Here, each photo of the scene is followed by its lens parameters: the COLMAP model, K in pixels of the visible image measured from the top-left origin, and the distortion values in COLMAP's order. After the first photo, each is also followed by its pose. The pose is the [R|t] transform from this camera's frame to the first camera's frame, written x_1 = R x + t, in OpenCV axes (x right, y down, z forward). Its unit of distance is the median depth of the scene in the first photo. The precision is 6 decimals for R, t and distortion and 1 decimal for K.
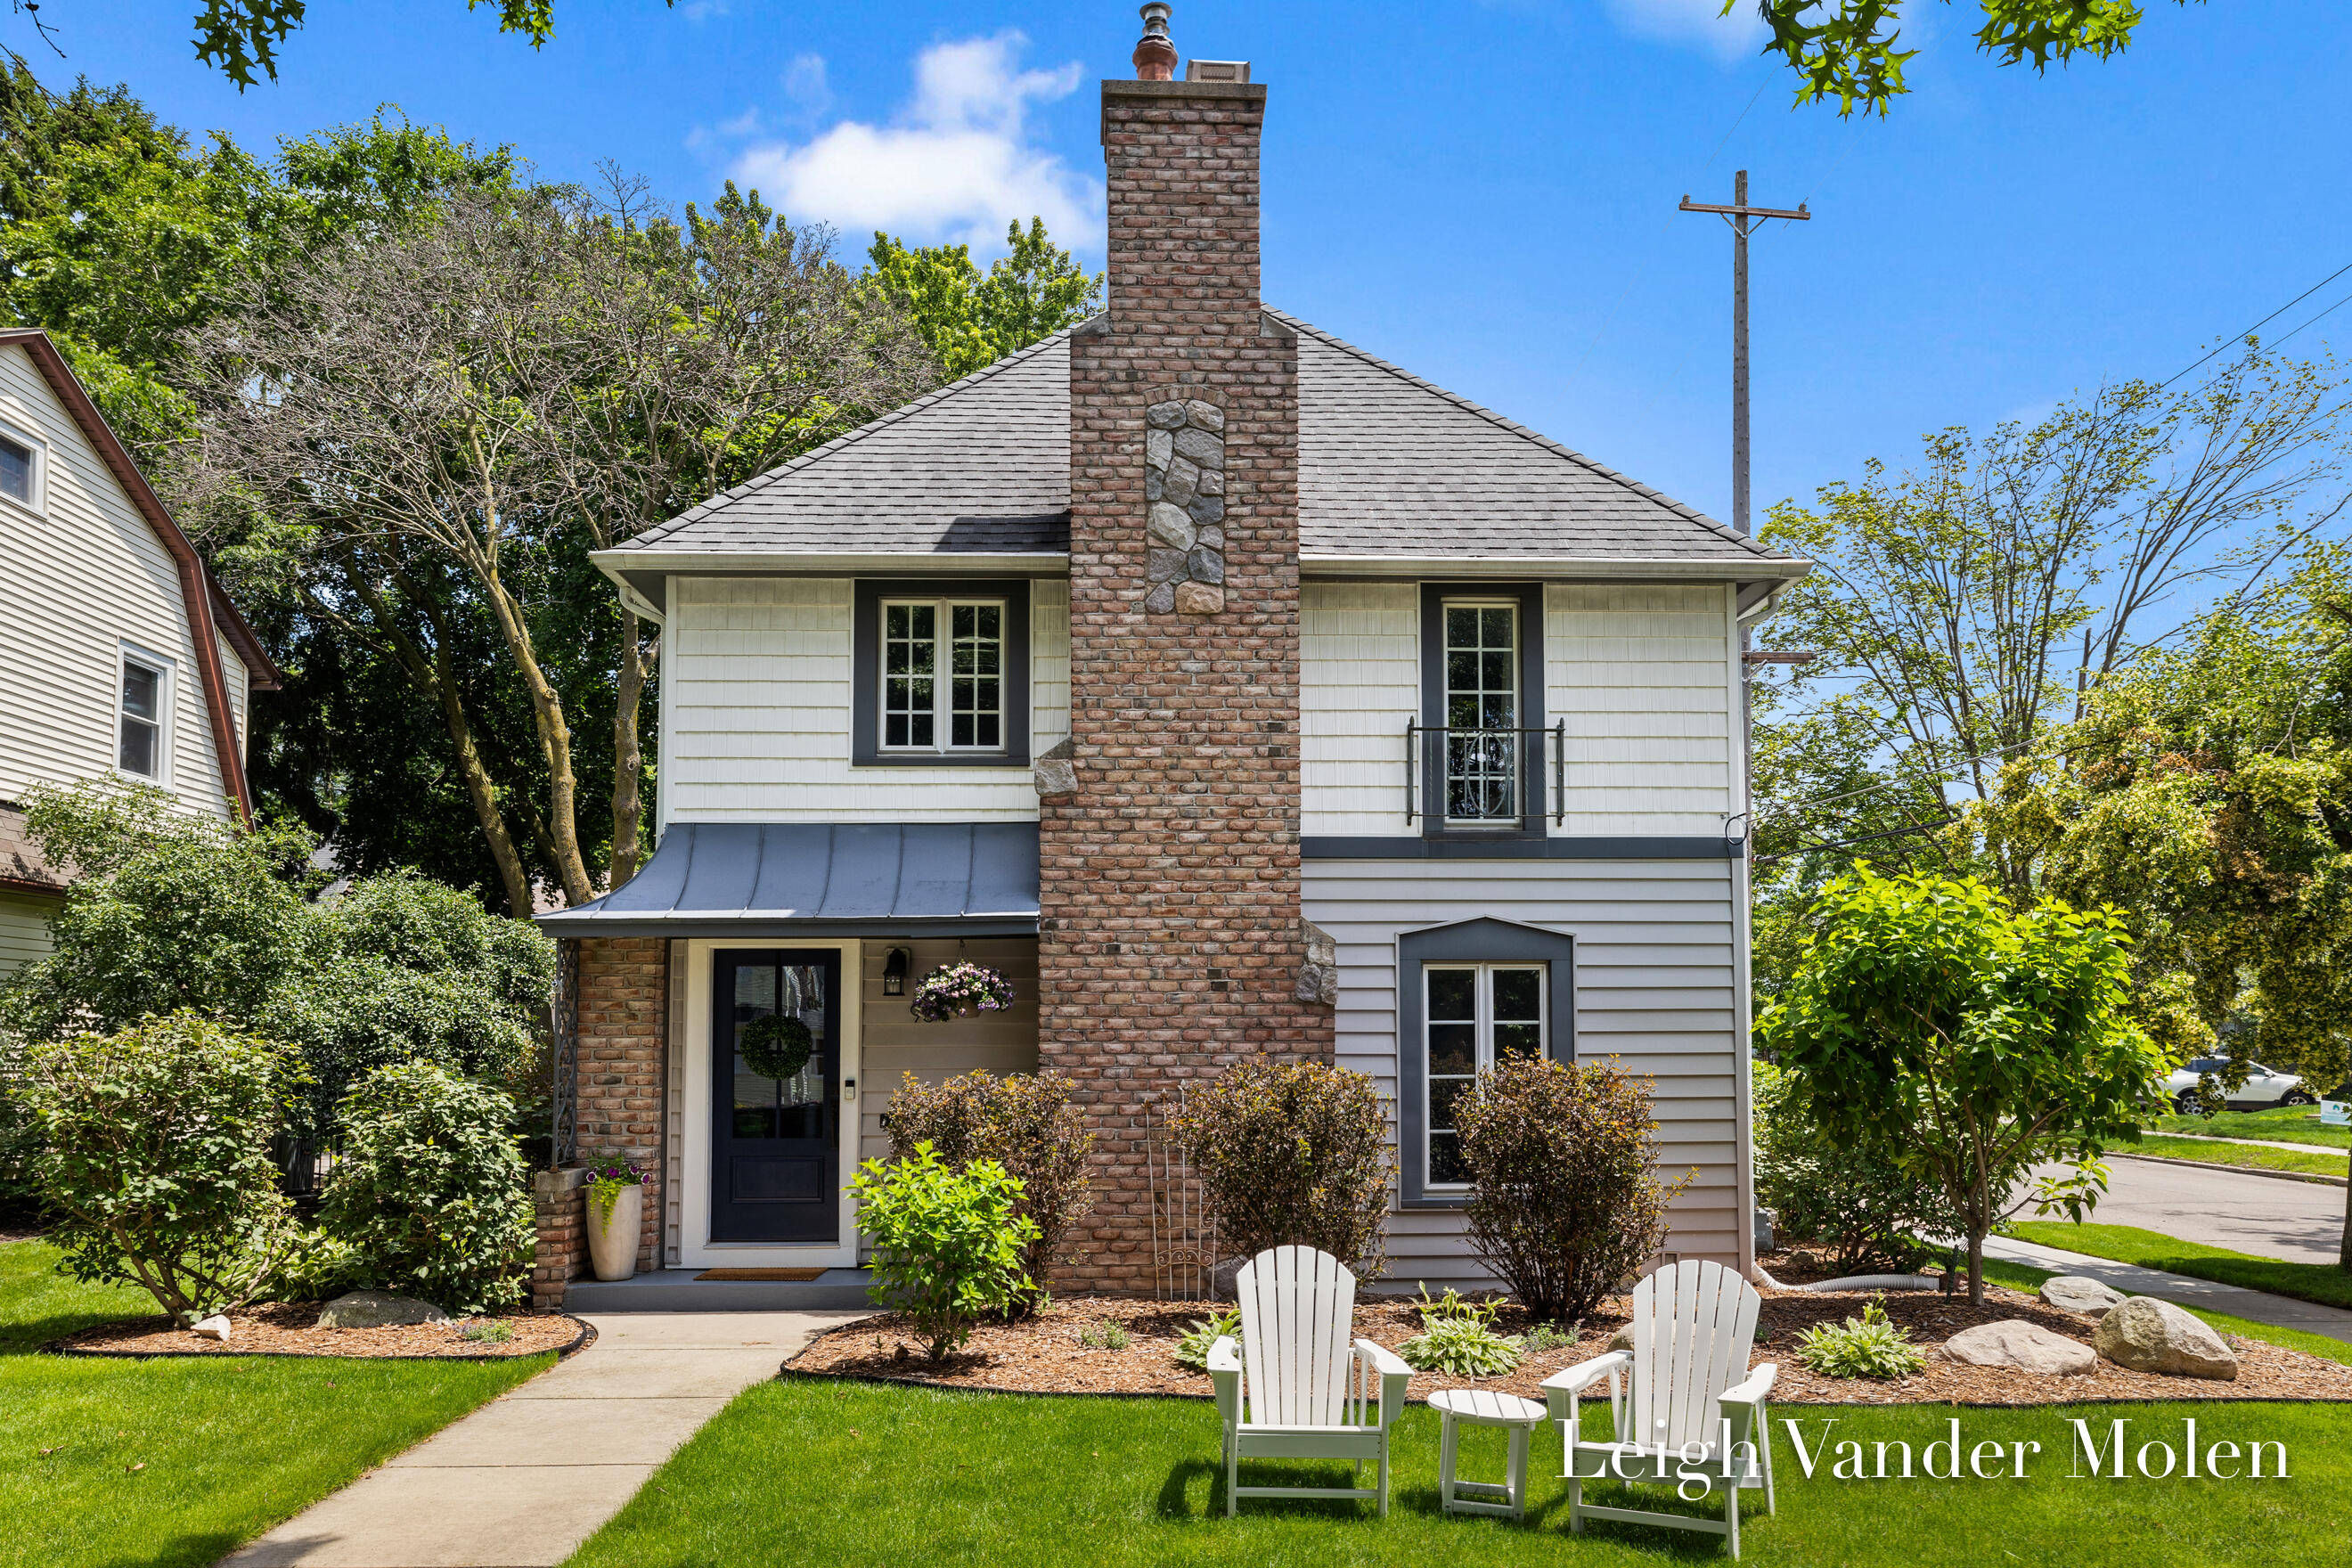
lens RADIAL K [[1580.2, 0, 1176.0], [0, 1580.2, 895.6], [0, 0, 1]] dist [-0.000413, 0.006485]
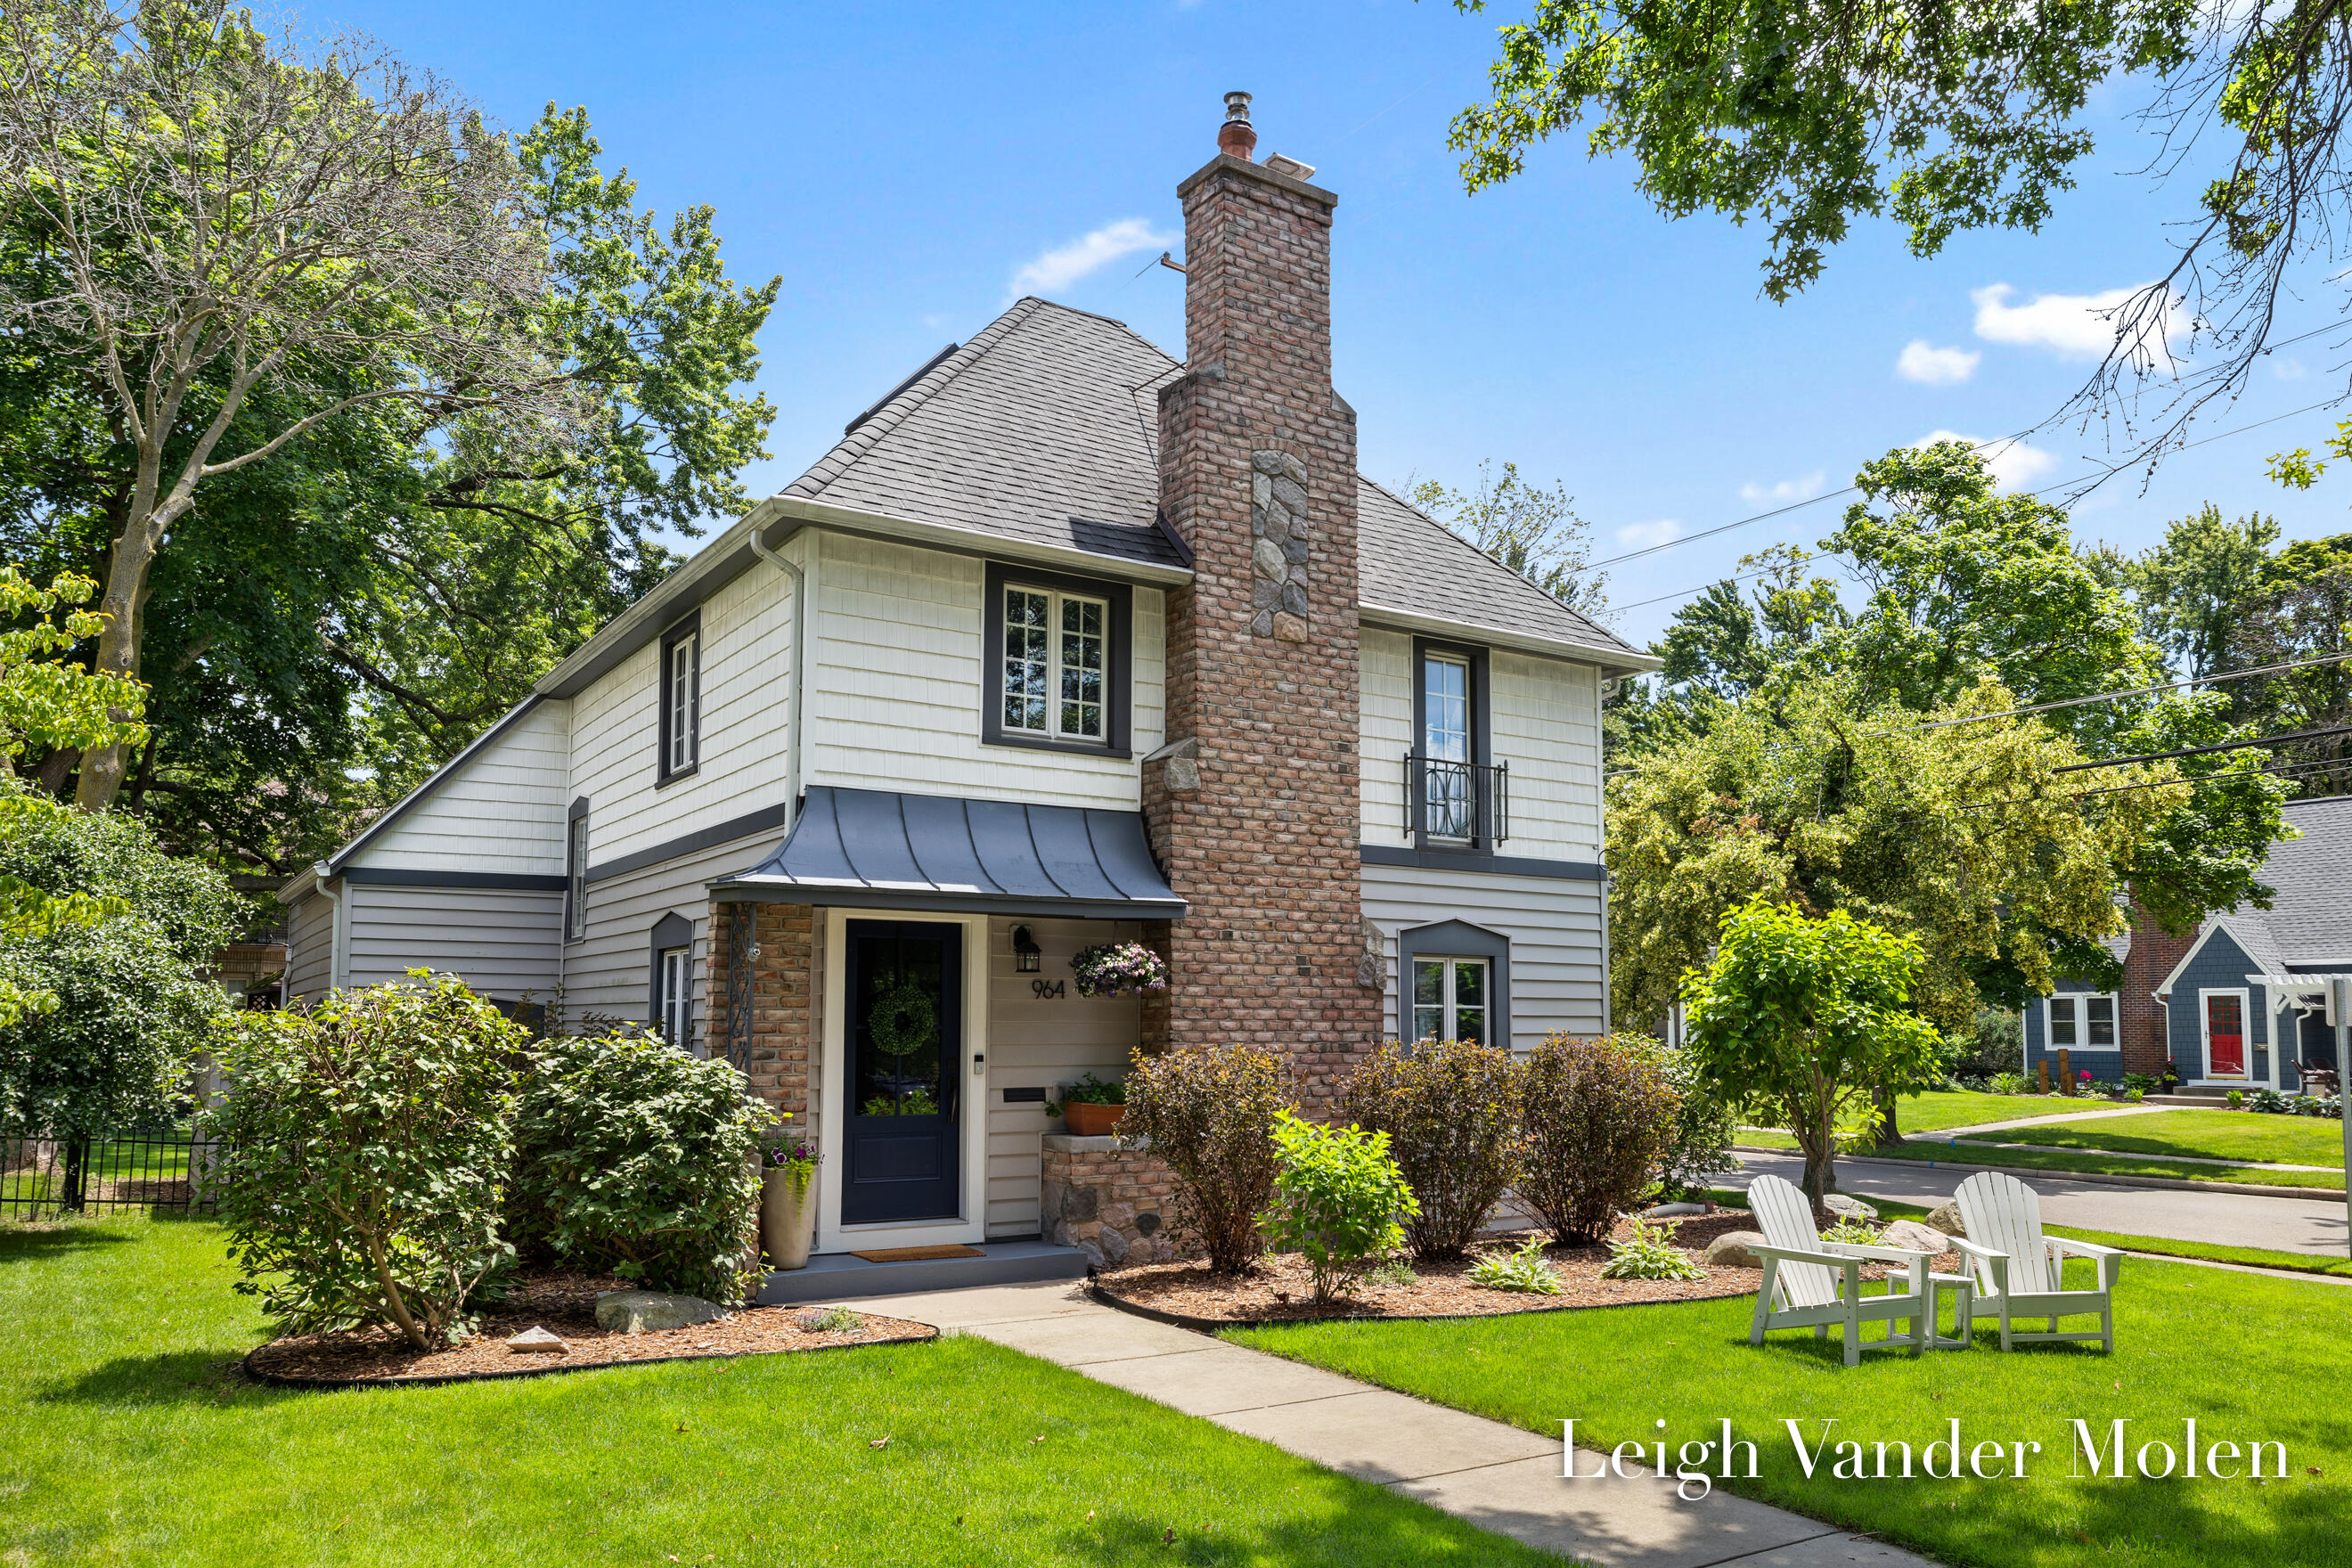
lens RADIAL K [[1643.9, 0, 1176.6], [0, 1643.9, 785.0], [0, 0, 1]] dist [0.001697, -0.011386]
pose [[0.857181, 0.084051, 0.508110, -0.640828], [-0.061327, 0.996231, -0.061337, 0.001784], [-0.511351, 0.021416, 0.859105, 0.029679]]
